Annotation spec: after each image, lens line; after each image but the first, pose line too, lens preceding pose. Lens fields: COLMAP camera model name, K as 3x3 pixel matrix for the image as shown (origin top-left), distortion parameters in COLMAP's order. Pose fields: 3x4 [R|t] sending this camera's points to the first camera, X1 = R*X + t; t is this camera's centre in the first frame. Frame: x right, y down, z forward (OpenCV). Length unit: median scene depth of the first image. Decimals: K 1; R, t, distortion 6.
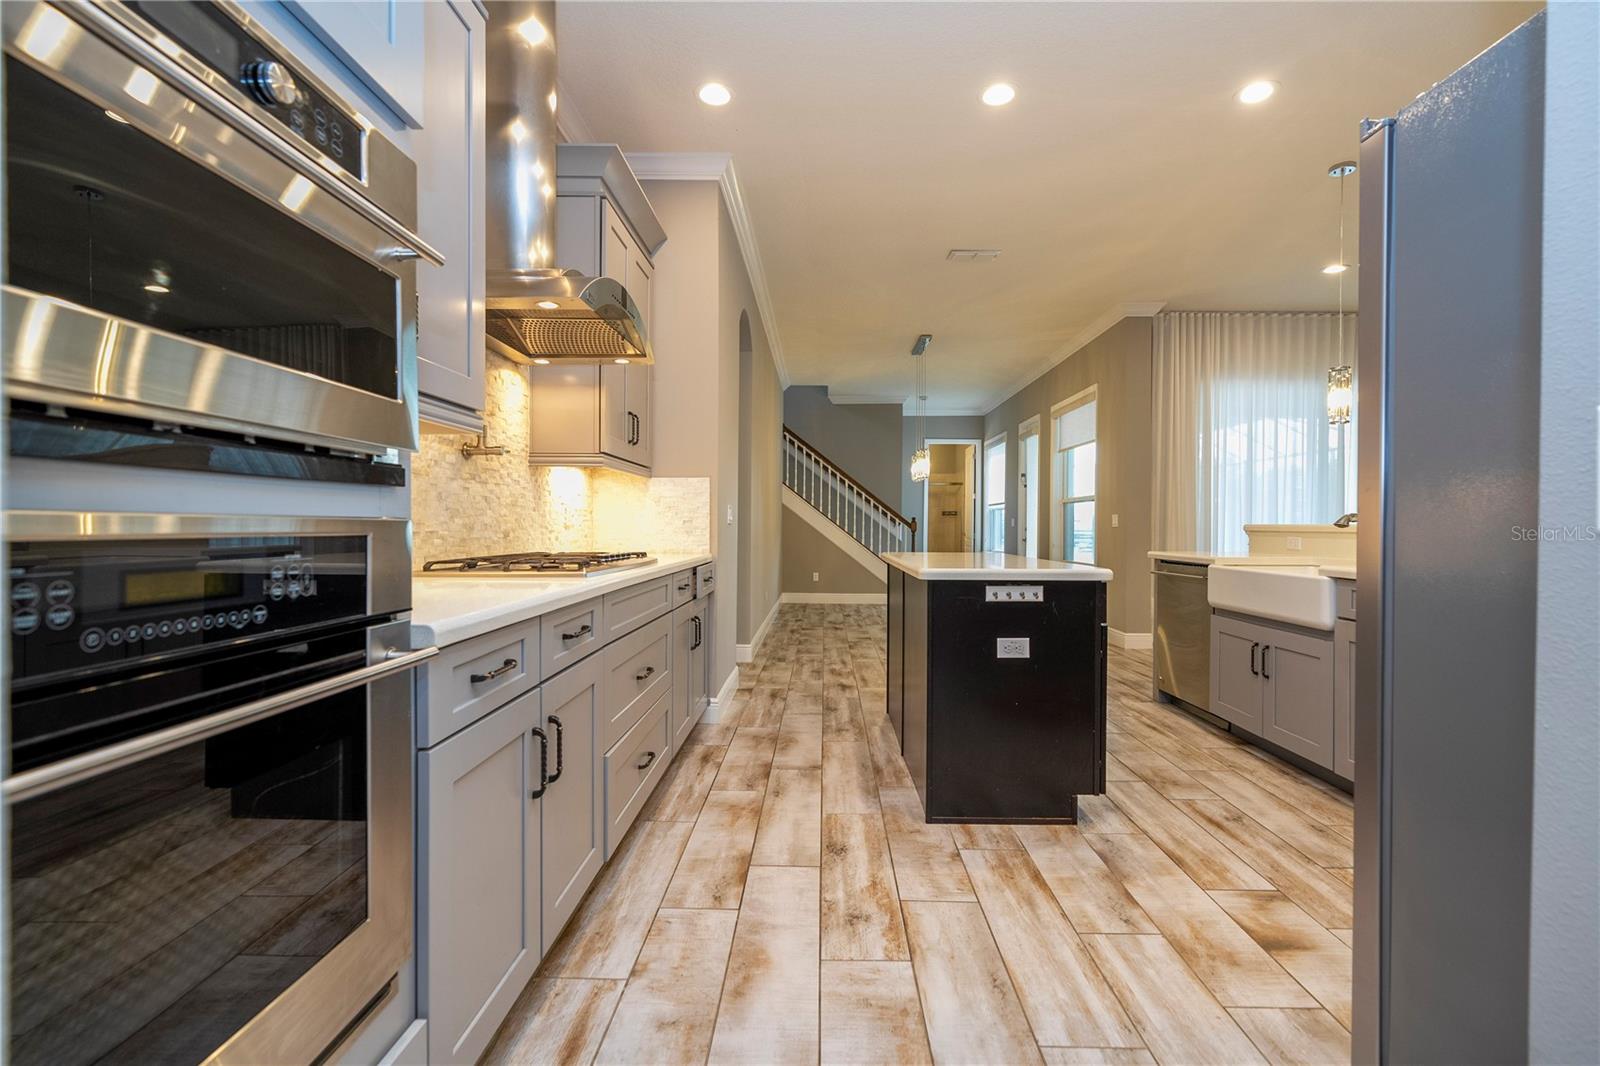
lens RADIAL K [[728.9, 0, 800.0], [0, 728.9, 533.0], [0, 0, 1]] dist [-0.000613, 0.000083]
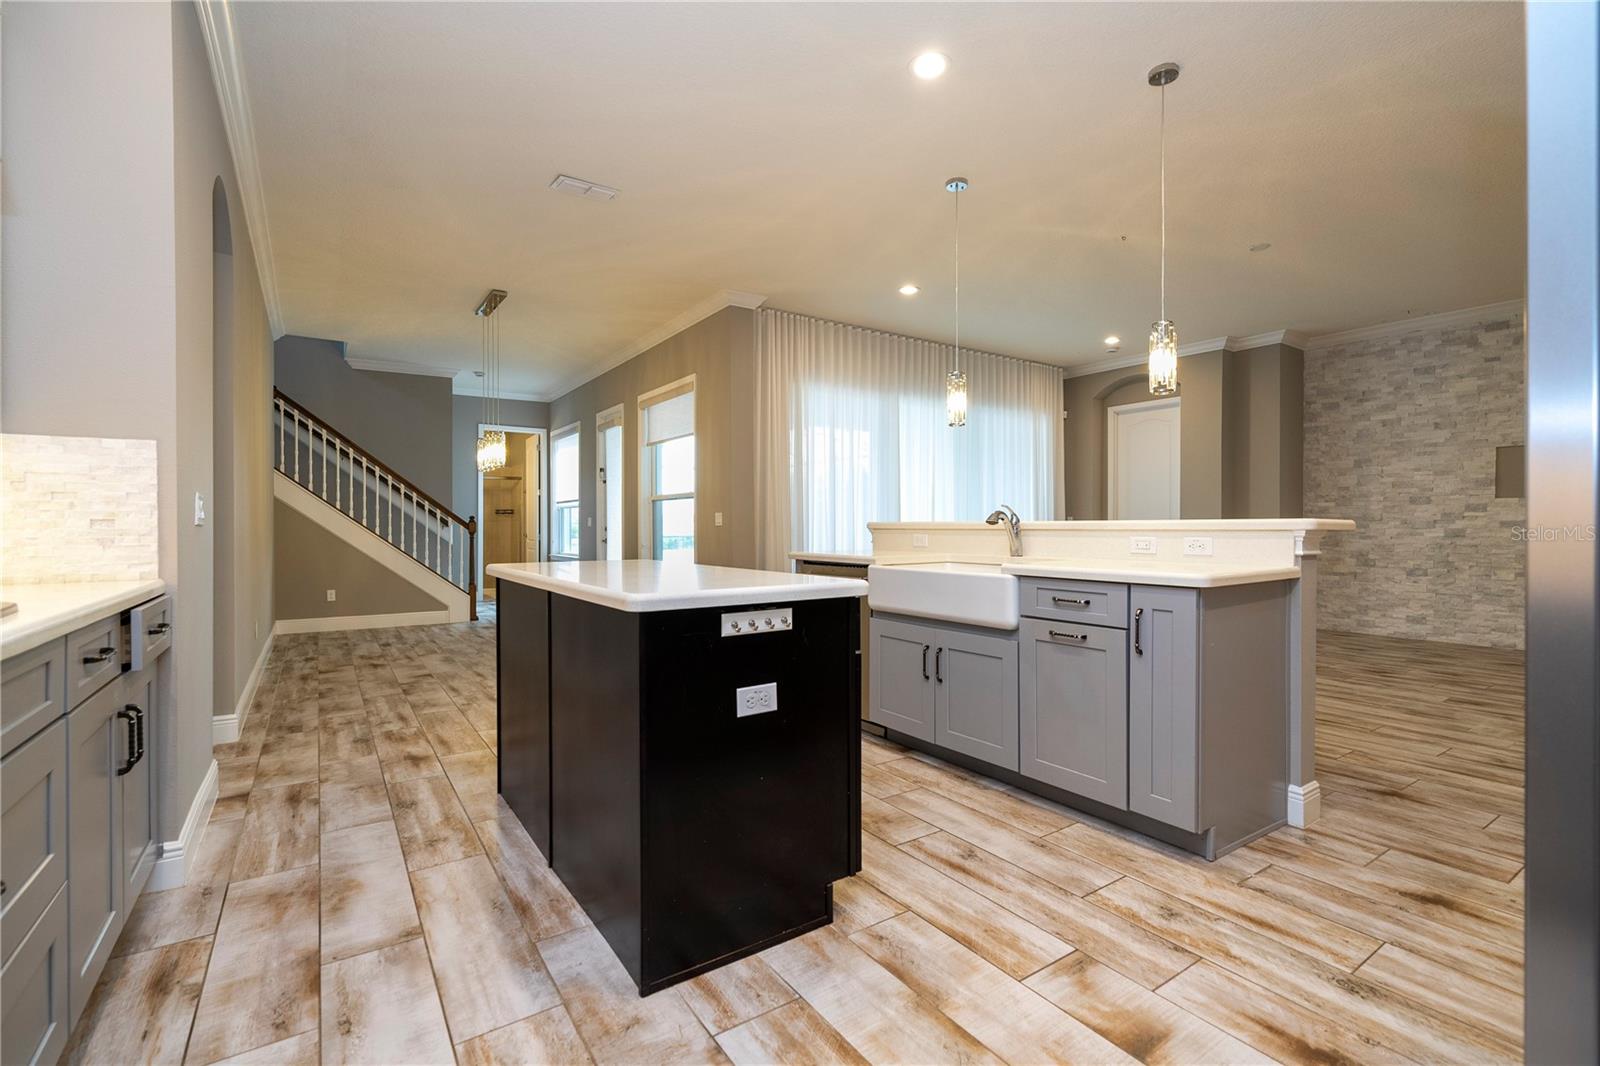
lens RADIAL K [[716.1, 0, 800.0], [0, 716.1, 533.0], [0, 0, 1]] dist [-0.000142, 0.001195]
pose [[0.807364, -0.012684, 0.589918, -0.055175], [0.012434, 0.999913, 0.004483, -0.003110], [-0.589923, 0.003716, 0.807451, 0.301207]]
